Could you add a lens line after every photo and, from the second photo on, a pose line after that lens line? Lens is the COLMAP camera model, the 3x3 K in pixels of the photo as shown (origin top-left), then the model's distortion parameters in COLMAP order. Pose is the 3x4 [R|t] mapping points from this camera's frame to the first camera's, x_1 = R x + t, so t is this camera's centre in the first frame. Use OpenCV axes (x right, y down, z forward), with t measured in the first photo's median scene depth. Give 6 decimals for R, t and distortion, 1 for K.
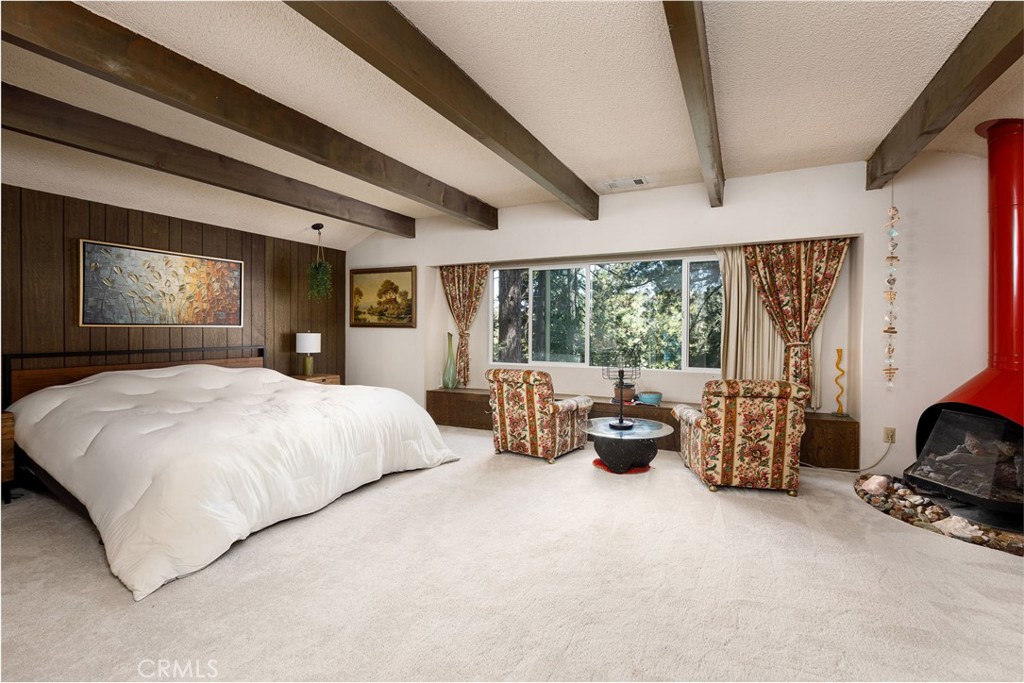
lens RADIAL K [[464.3, 0, 510.3], [0, 464.3, 320.6], [0, 0, 1]] dist [-0.000077, -0.000109]
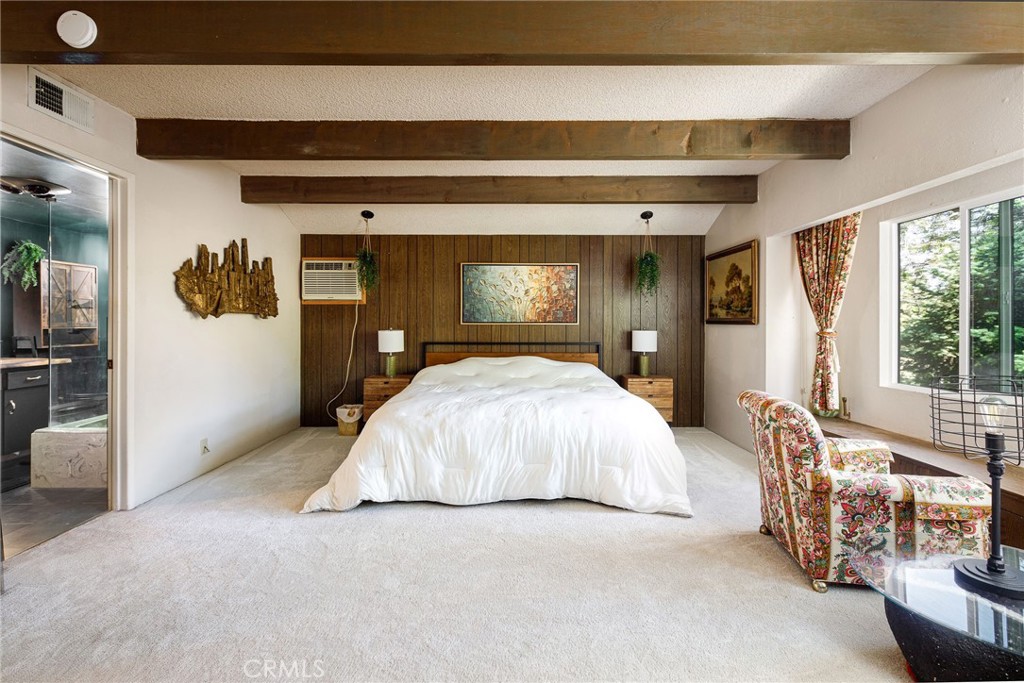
lens RADIAL K [[464.3, 0, 510.3], [0, 464.3, 320.6], [0, 0, 1]] dist [-0.000077, -0.000109]
pose [[0.447319, -0.010943, -0.894307, 0.348292], [0.016388, 0.999858, -0.004037, 0.007927], [0.894224, -0.012850, 0.447435, 0.414182]]
